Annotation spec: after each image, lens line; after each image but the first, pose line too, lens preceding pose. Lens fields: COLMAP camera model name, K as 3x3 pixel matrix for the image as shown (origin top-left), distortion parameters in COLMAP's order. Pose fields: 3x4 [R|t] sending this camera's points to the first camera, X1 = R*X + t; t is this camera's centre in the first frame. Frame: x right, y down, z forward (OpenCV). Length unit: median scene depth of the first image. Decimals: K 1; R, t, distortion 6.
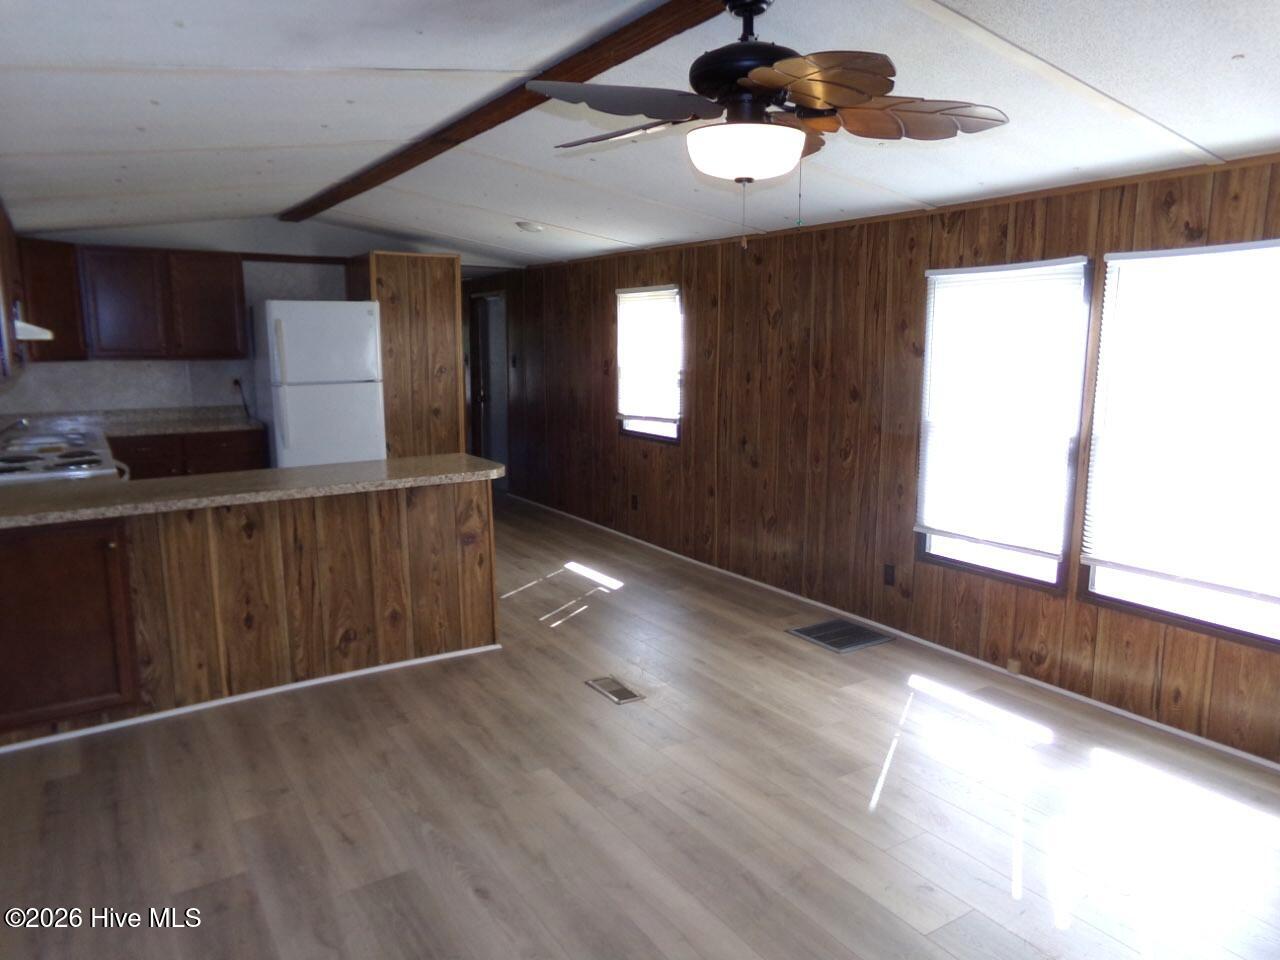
lens RADIAL K [[897.1, 0, 640.0], [0, 897.1, 480.0], [0, 0, 1]] dist [-0.078786, 0.147780]
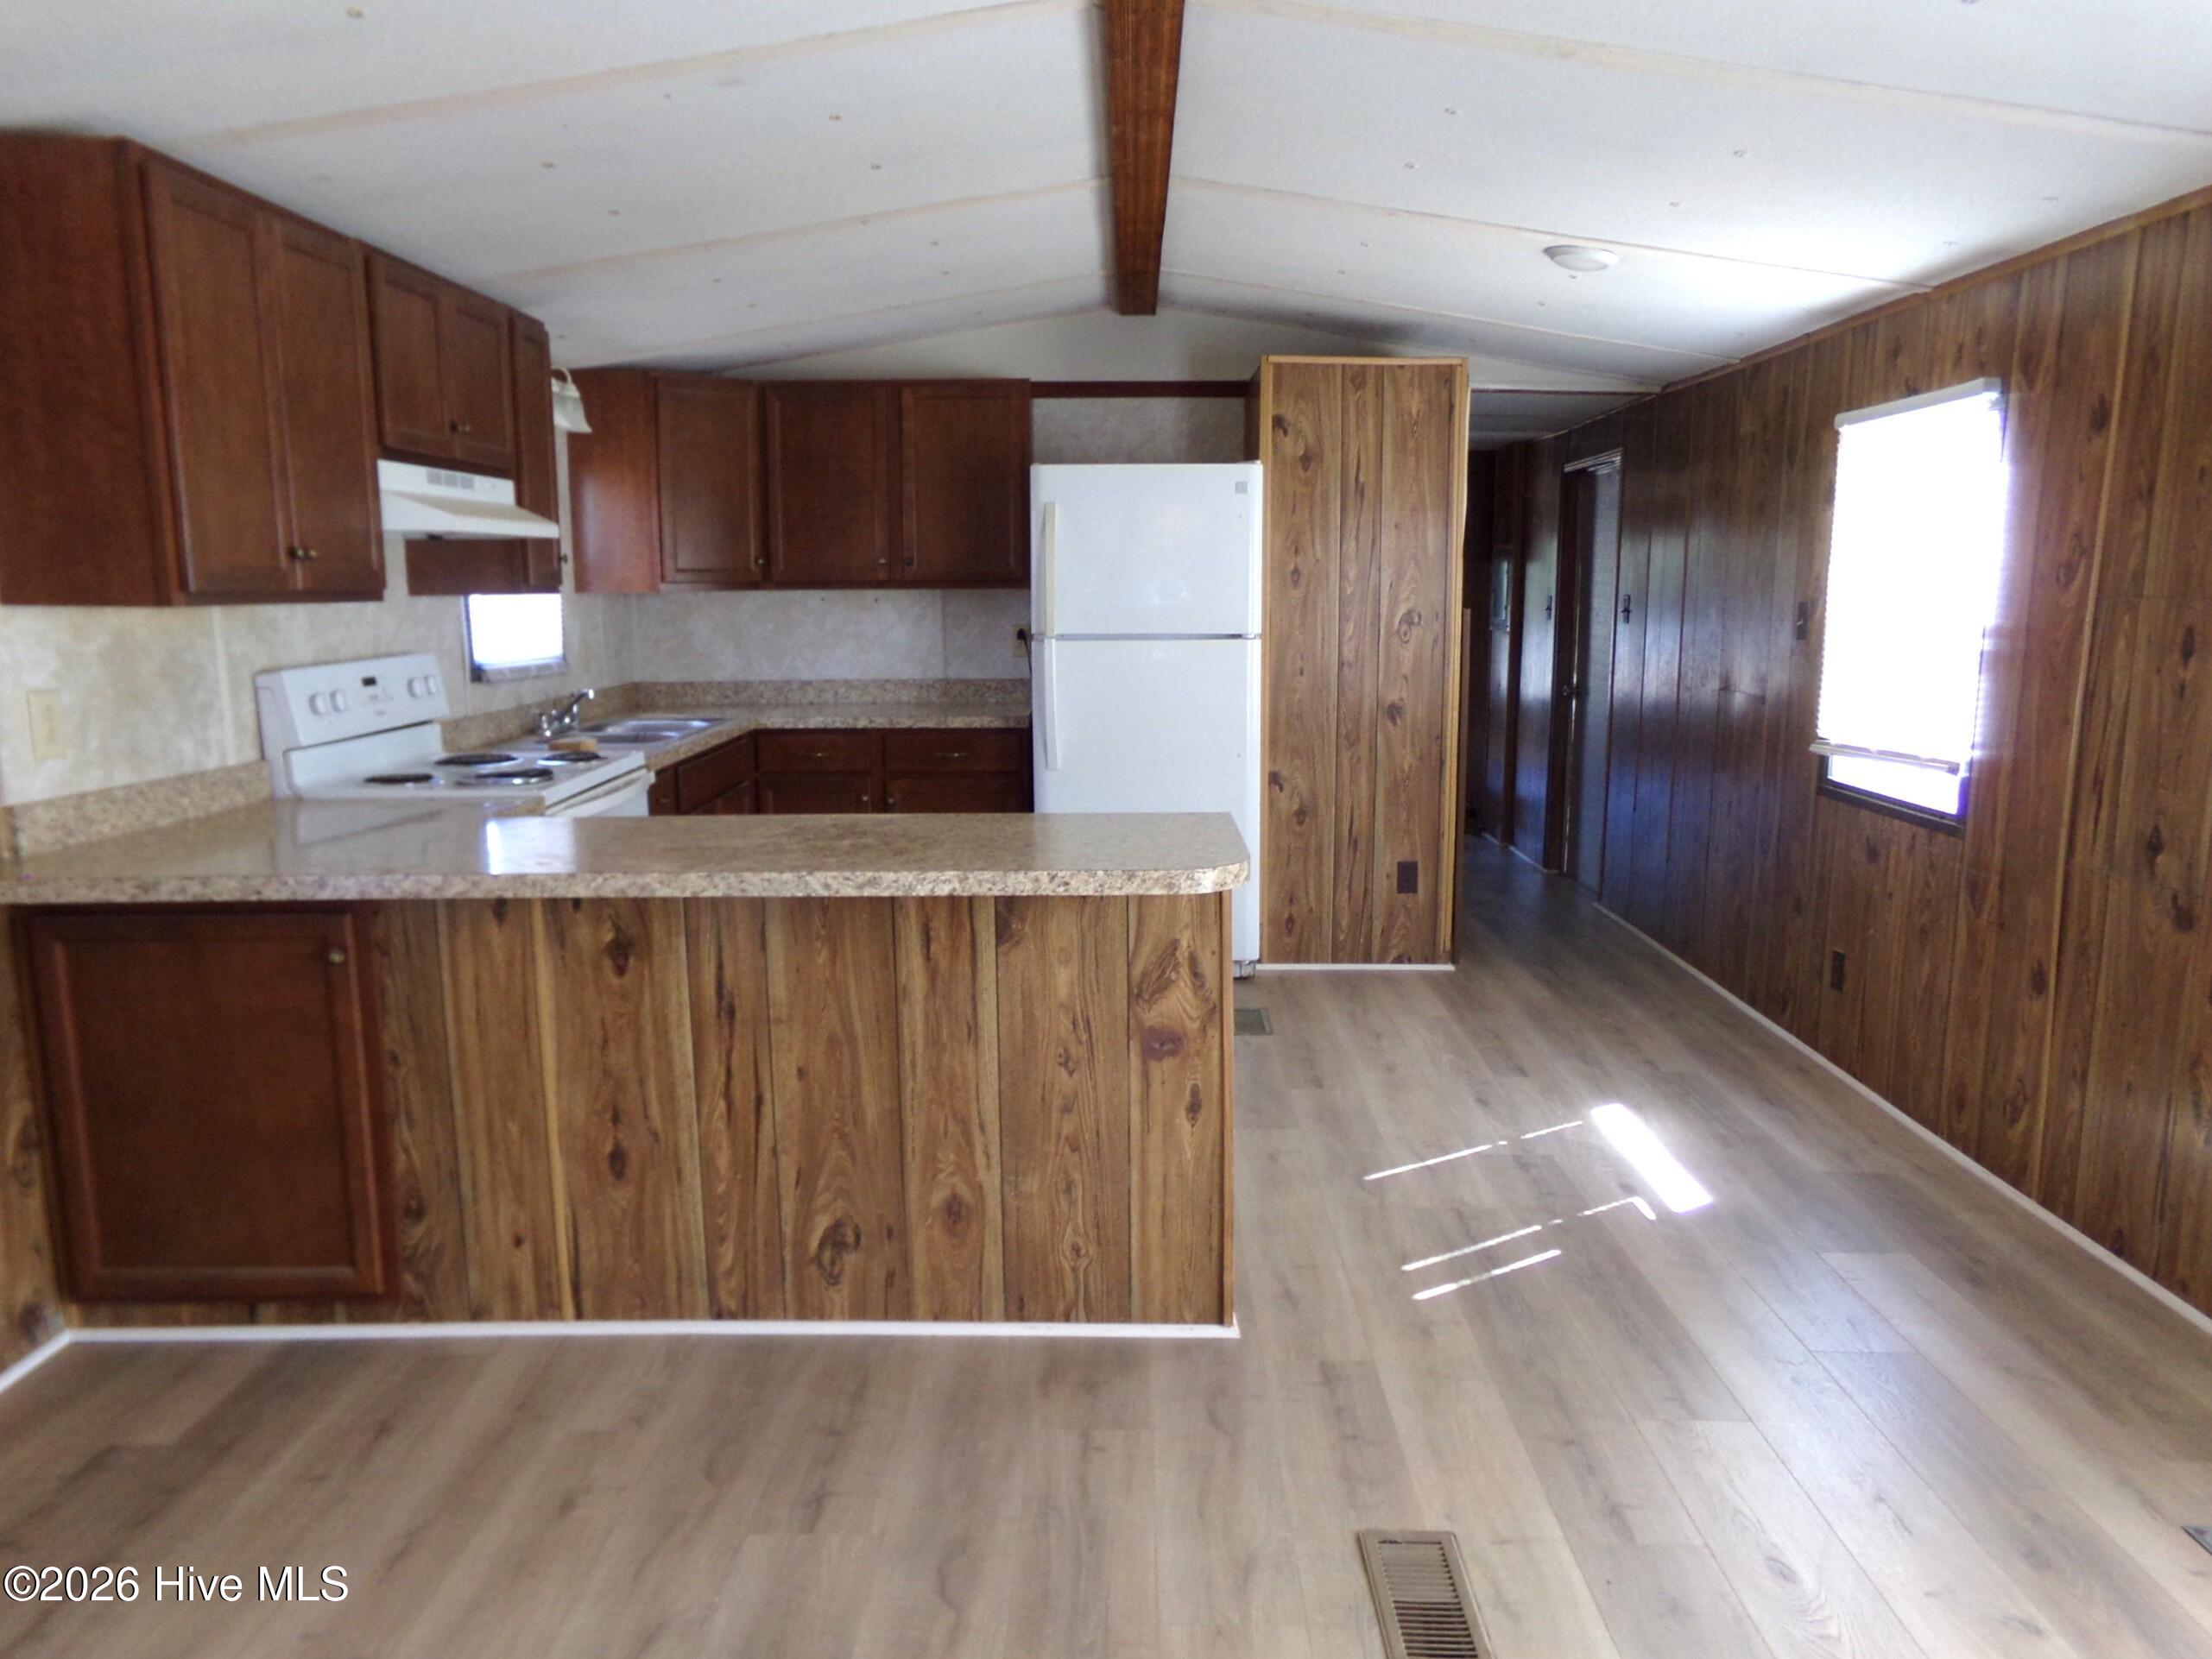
lens RADIAL K [[1571.7, 0, 1106.0], [0, 1571.7, 829.5], [0, 0, 1]] dist [-0.135781, 0.269964]
pose [[0.833520, 0.085978, -0.545758, 0.146056], [-0.087256, 0.995906, 0.023631, -0.038682], [0.545555, 0.027923, 0.837610, 0.444373]]
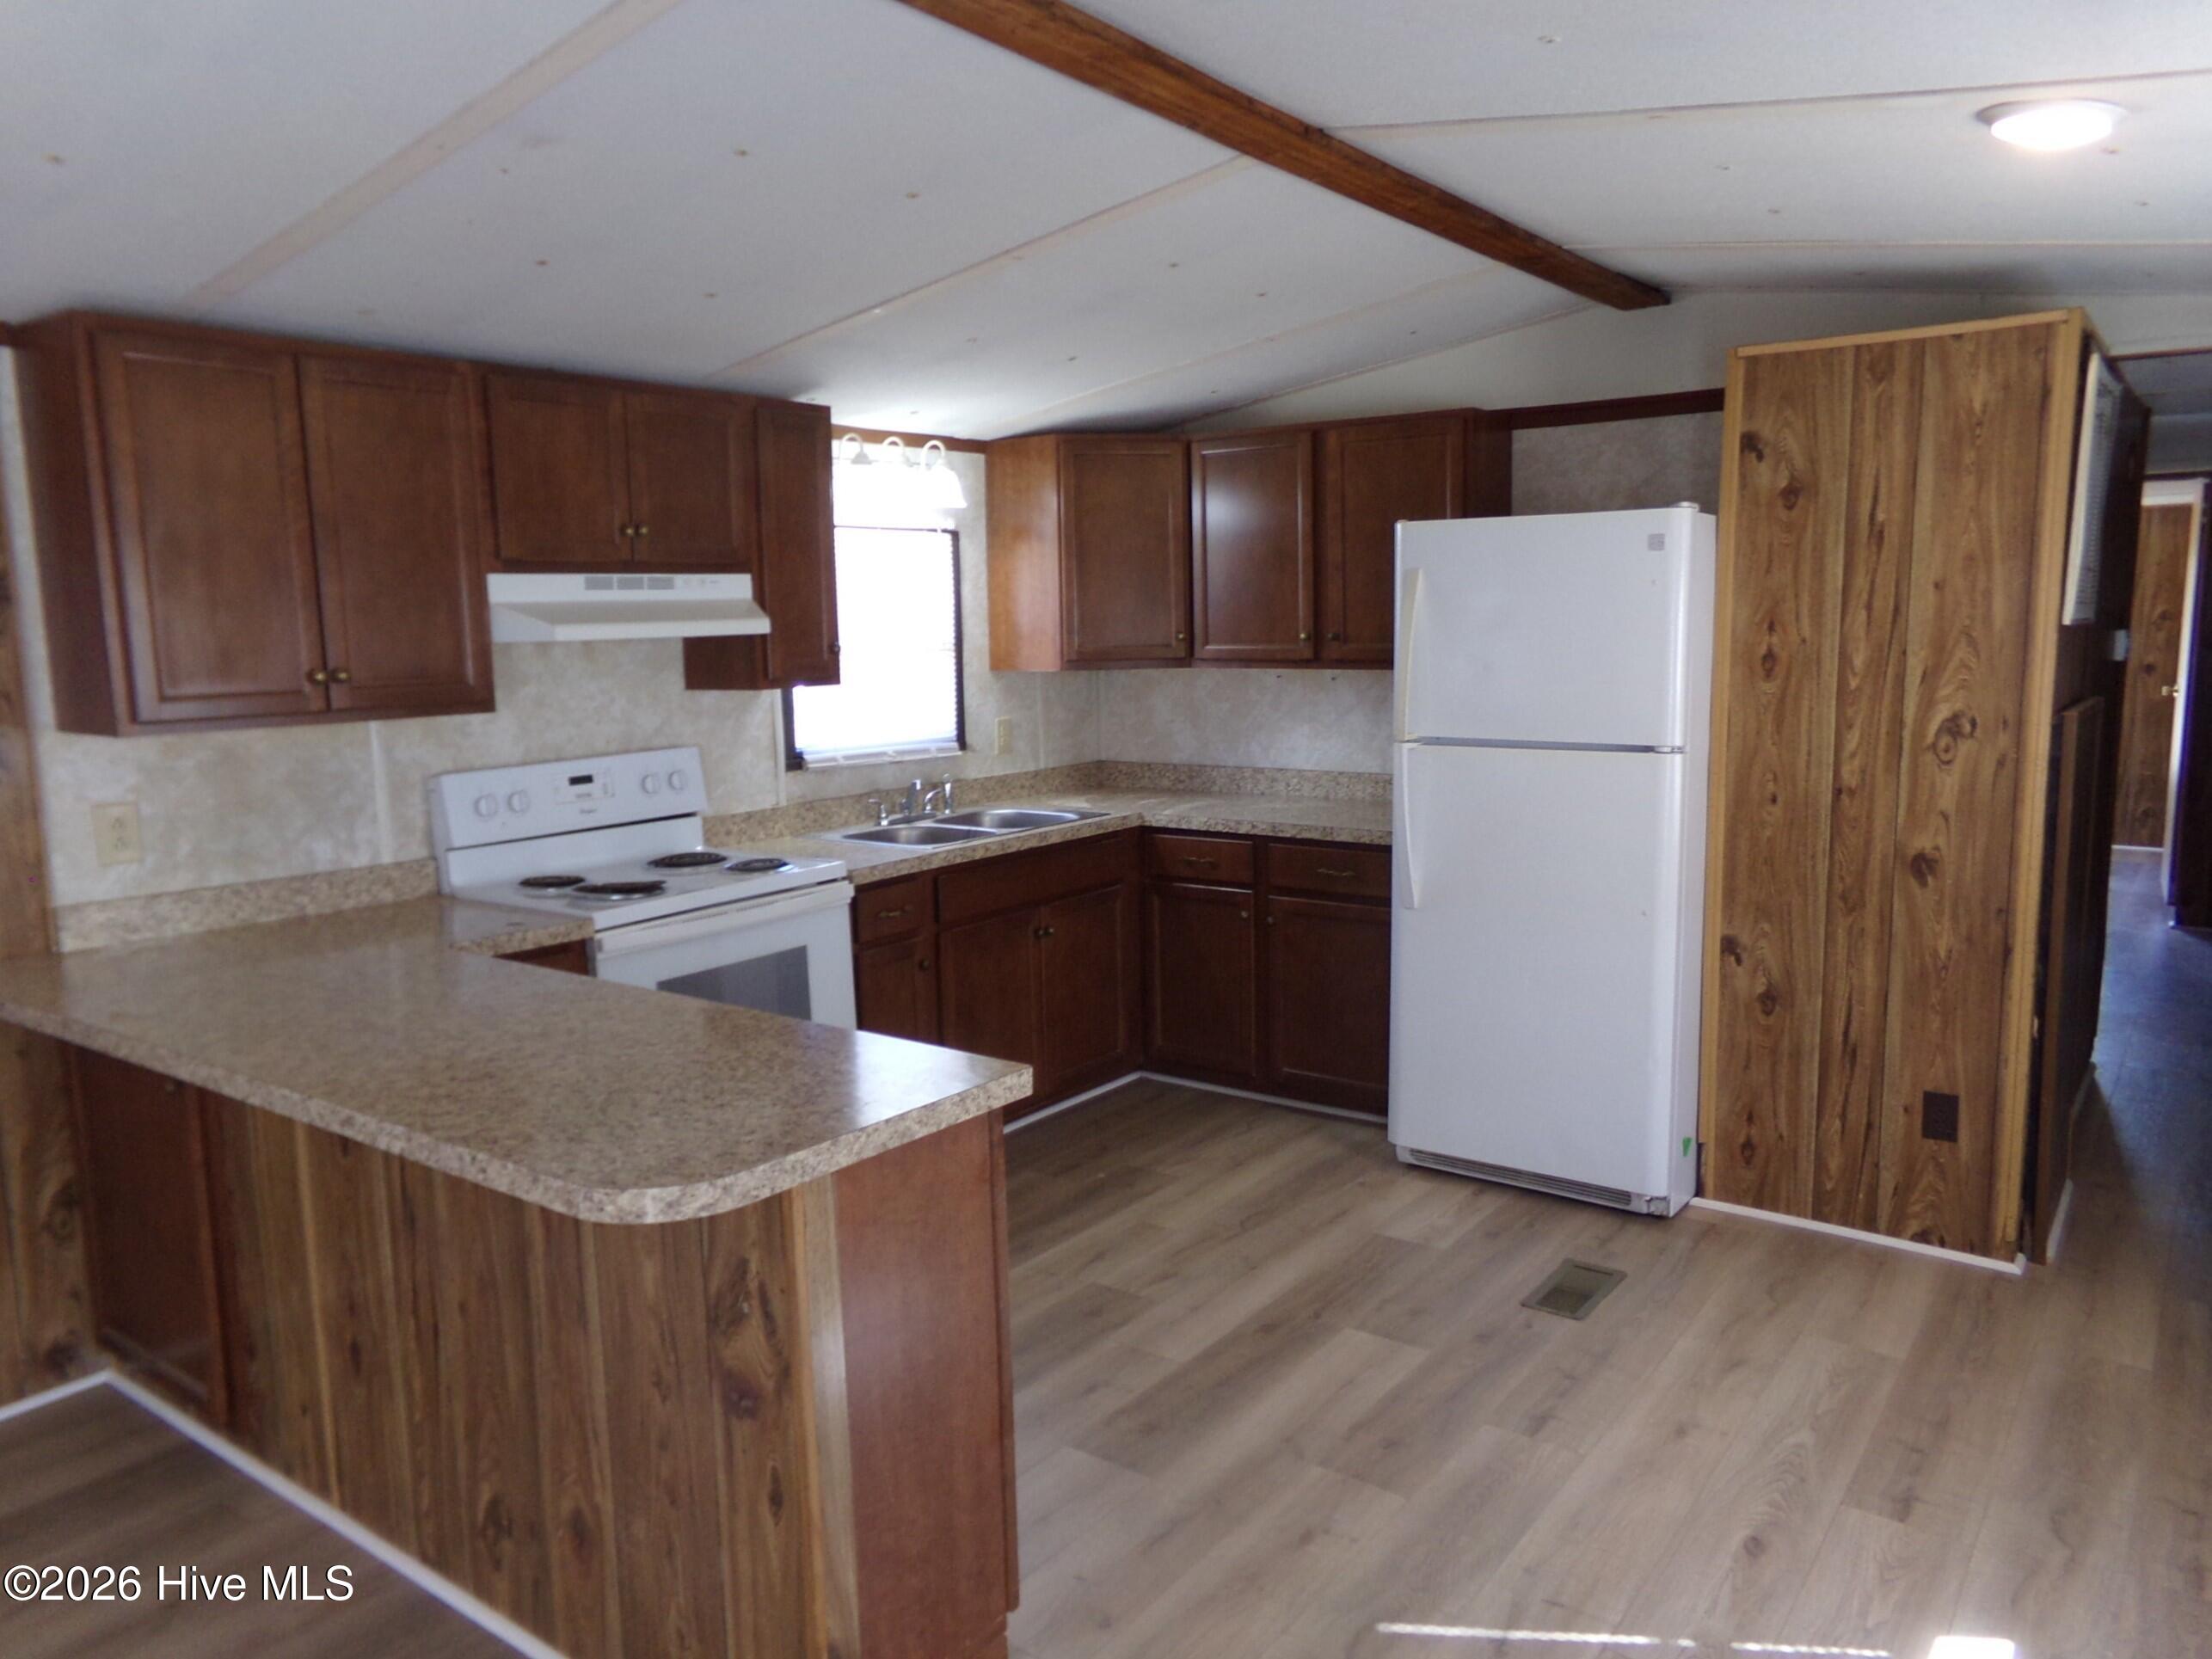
lens RADIAL K [[1550.3, 0, 1106.0], [0, 1550.3, 829.5], [0, 0, 1]] dist [-0.078786, 0.147780]
pose [[0.341552, 0.124267, -0.931611, 0.261029], [-0.132333, 0.987705, 0.083233, -0.159510], [0.930500, 0.094854, 0.353797, 0.952117]]
